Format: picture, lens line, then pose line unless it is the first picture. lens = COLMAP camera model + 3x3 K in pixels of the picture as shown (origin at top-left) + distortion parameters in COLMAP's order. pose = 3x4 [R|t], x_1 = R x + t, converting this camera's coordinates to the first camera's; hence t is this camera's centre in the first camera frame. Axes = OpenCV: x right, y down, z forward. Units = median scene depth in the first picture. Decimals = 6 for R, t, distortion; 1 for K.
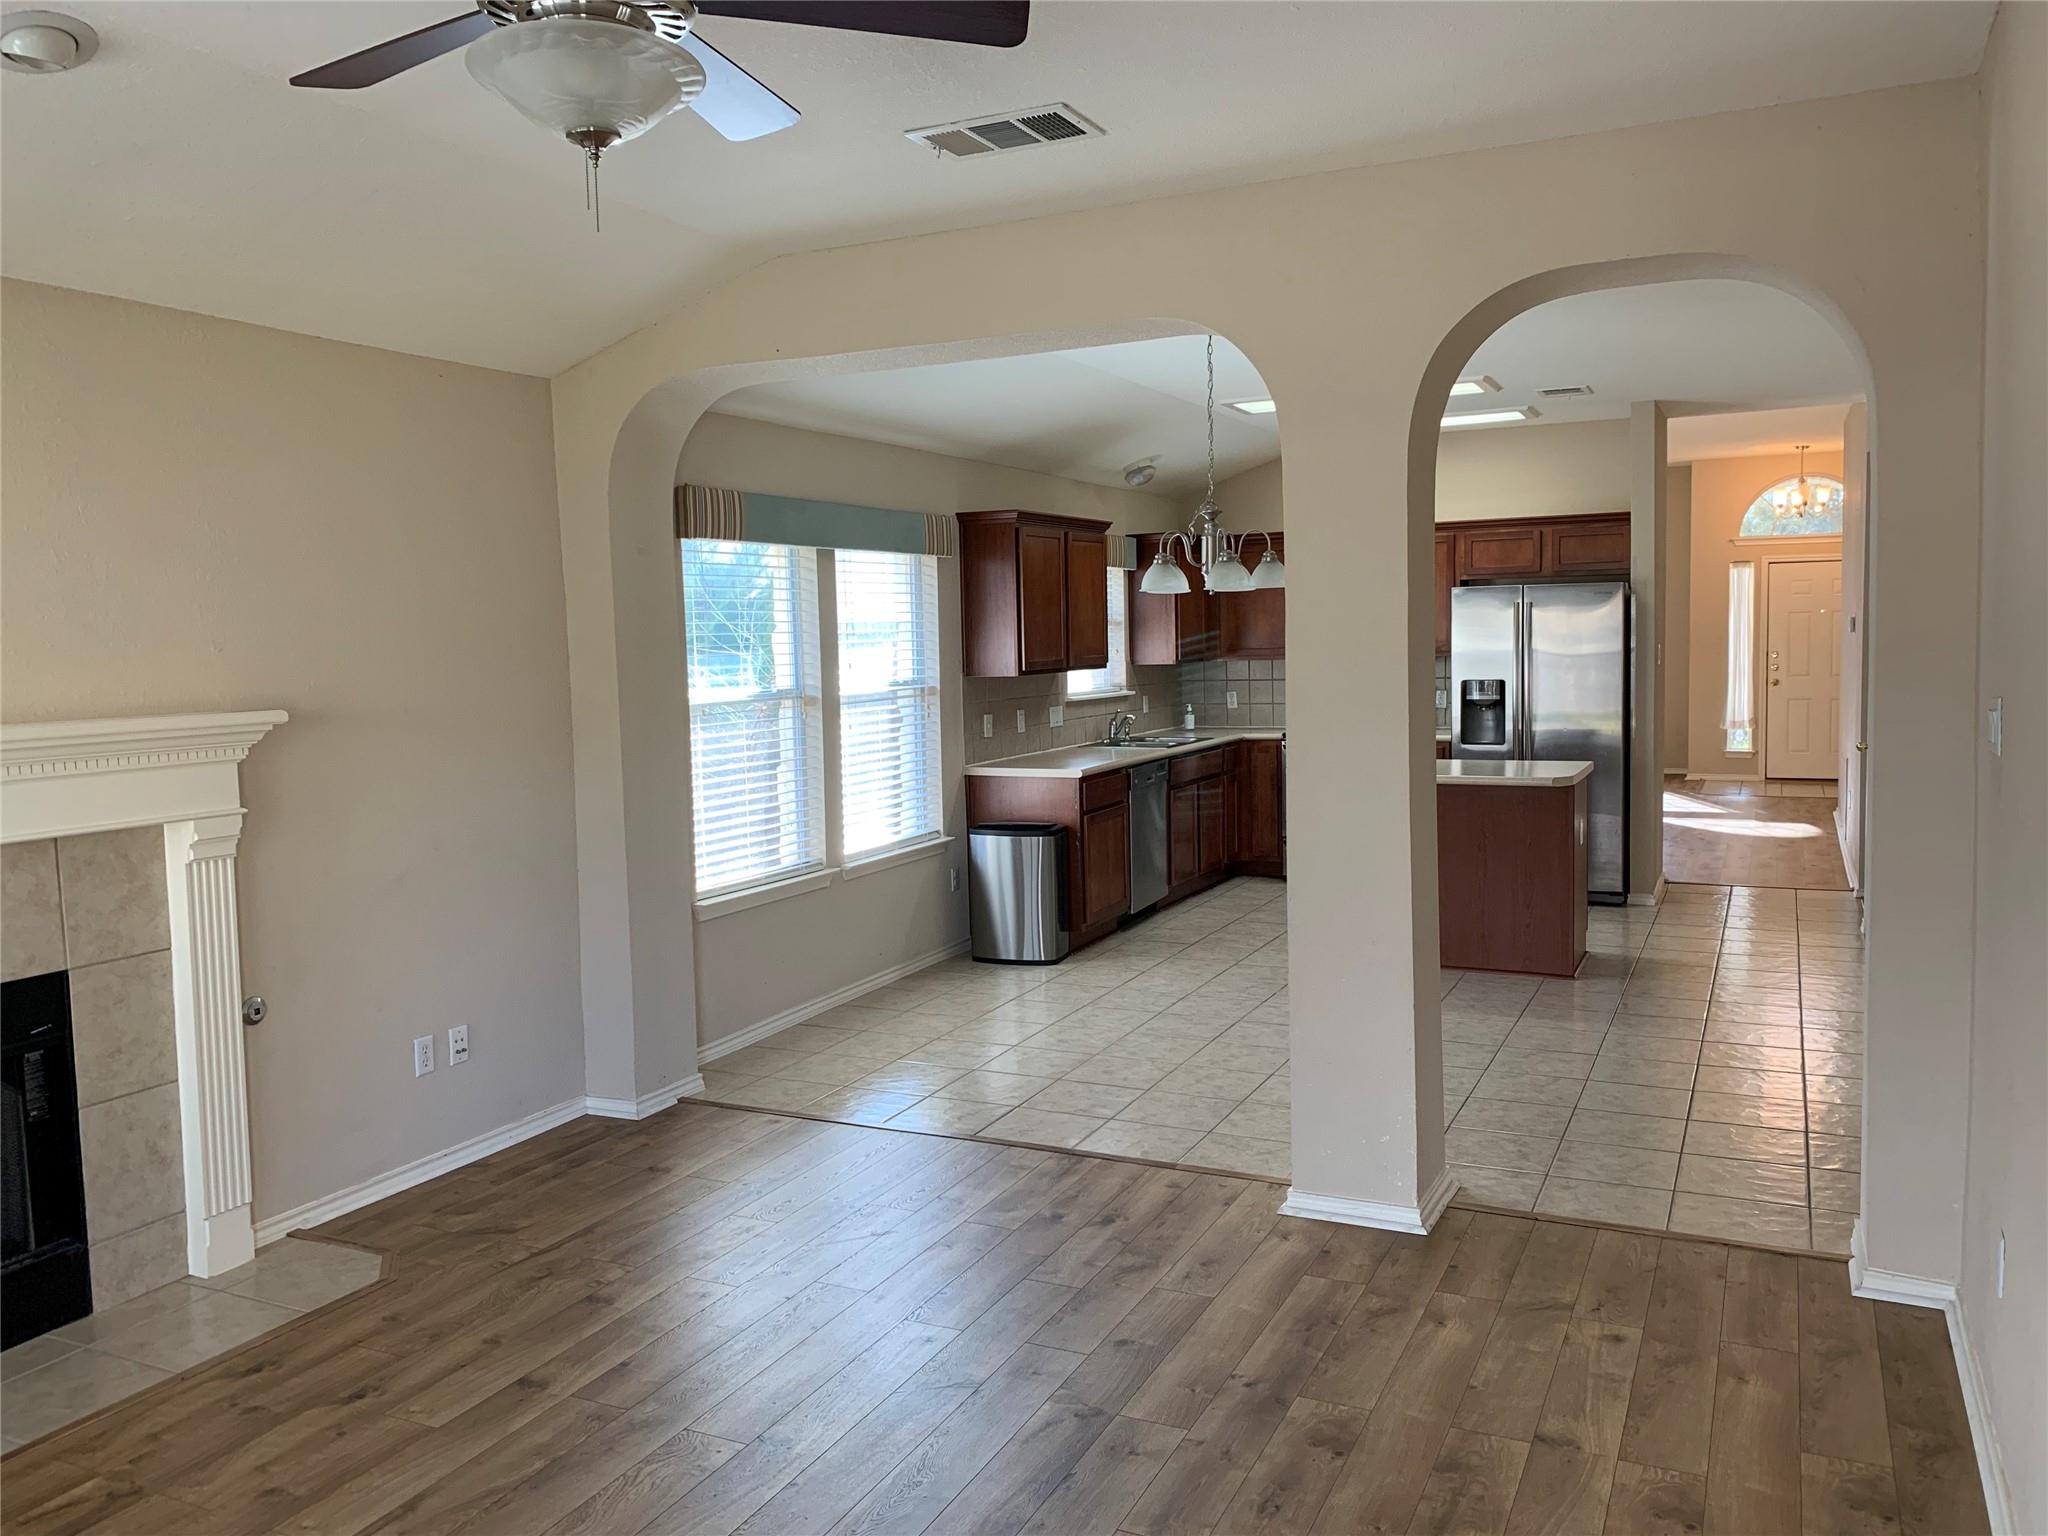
lens RADIAL K [[1562.7, 0, 1021.5], [0, 1562.7, 754.9], [0, 0, 1]] dist [0.049621, -0.059243]
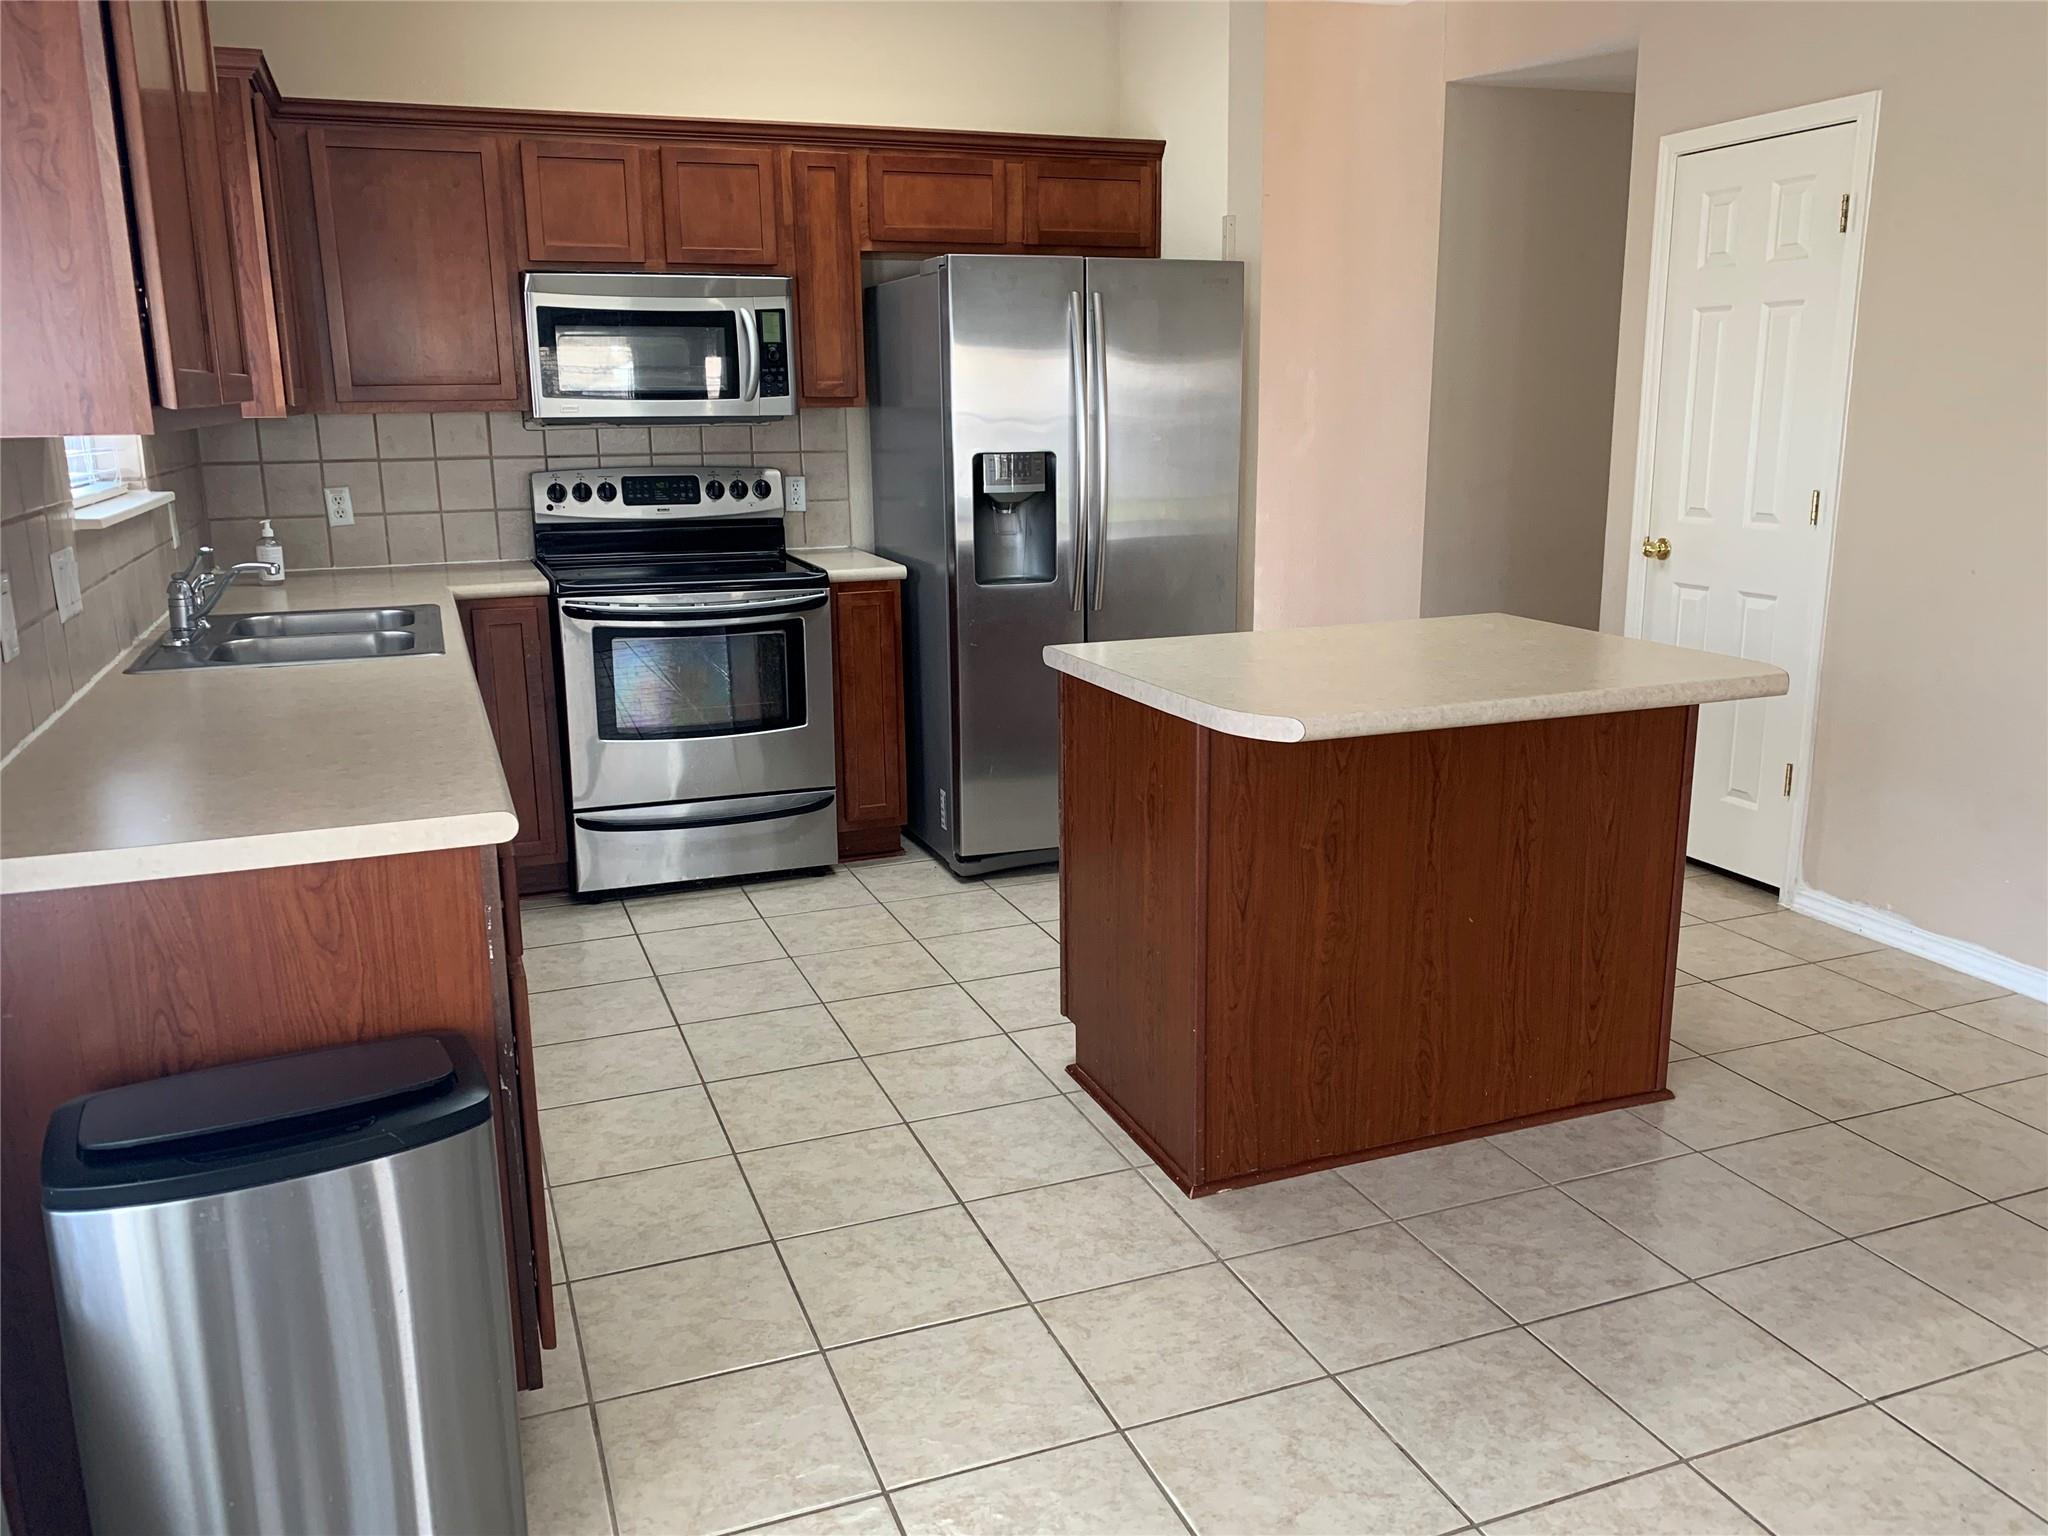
lens RADIAL K [[1562.7, 0, 1015.7], [0, 1562.7, 759.7], [0, 0, 1]] dist [0.049621, -0.059243]
pose [[0.690307, -0.152896, 0.707176, -0.136063], [0.053242, 0.985501, 0.161100, -0.060257], [-0.721555, -0.073557, 0.688439, 1.252247]]
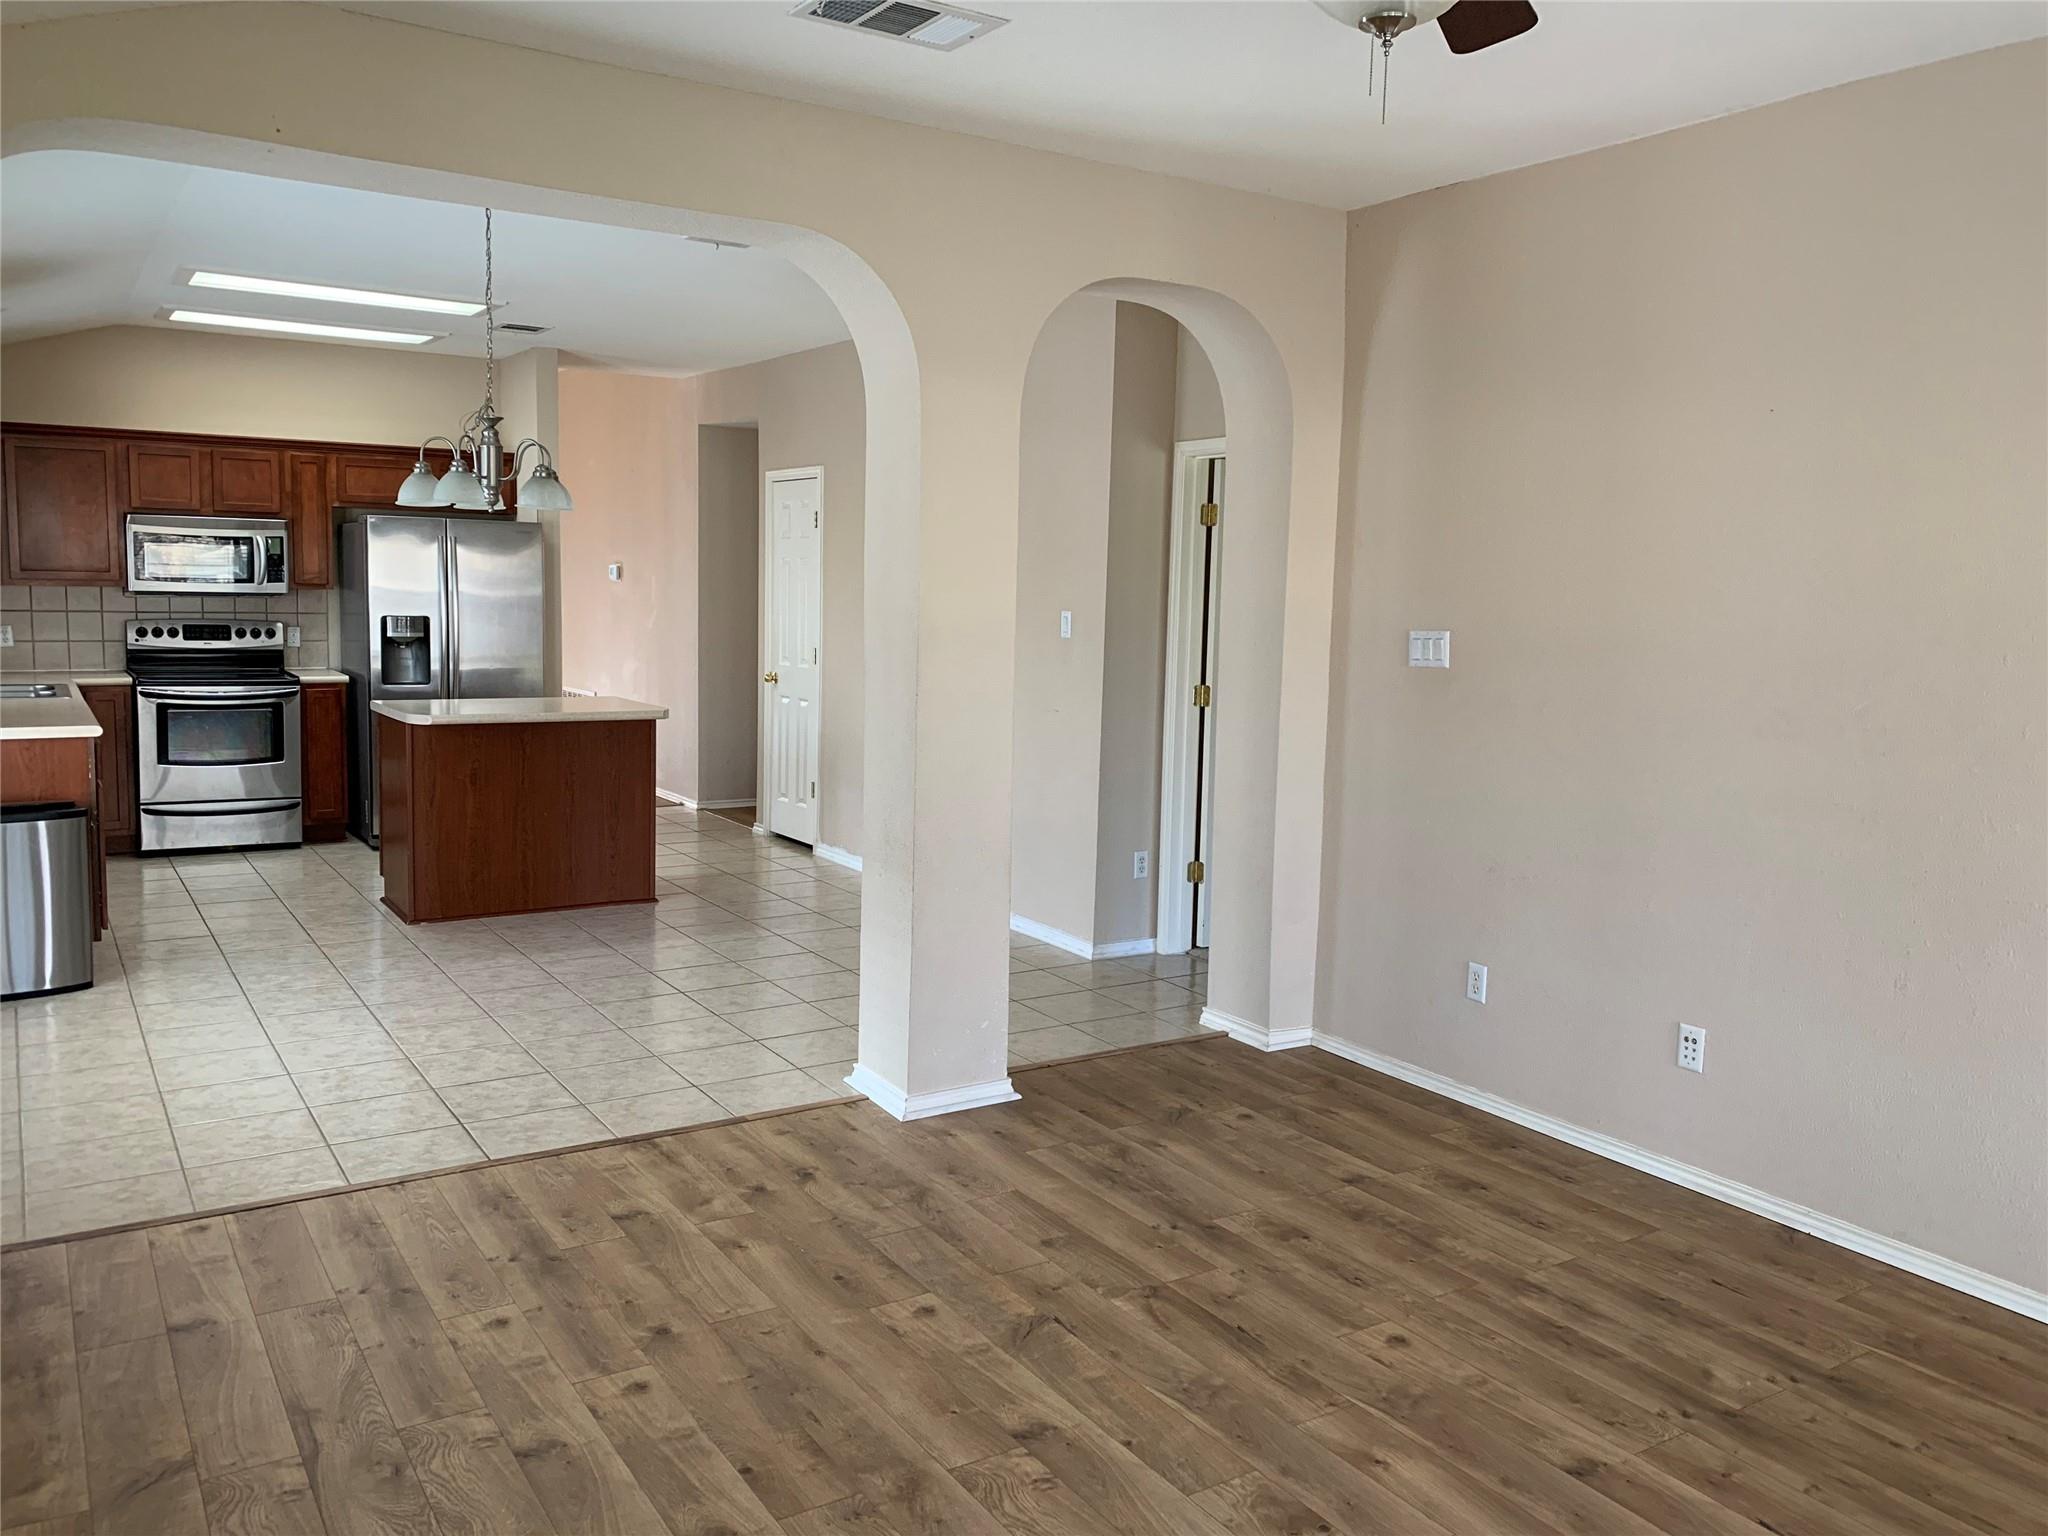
lens RADIAL K [[1562.7, 0, 1031.2], [0, 1562.7, 758.5], [0, 0, 1]] dist [0.049621, -0.059243]
pose [[0.529783, -0.063988, 0.845716, -0.602693], [0.031404, 0.997946, 0.055833, -0.005977], [-0.847551, -0.003020, 0.530705, 0.339136]]
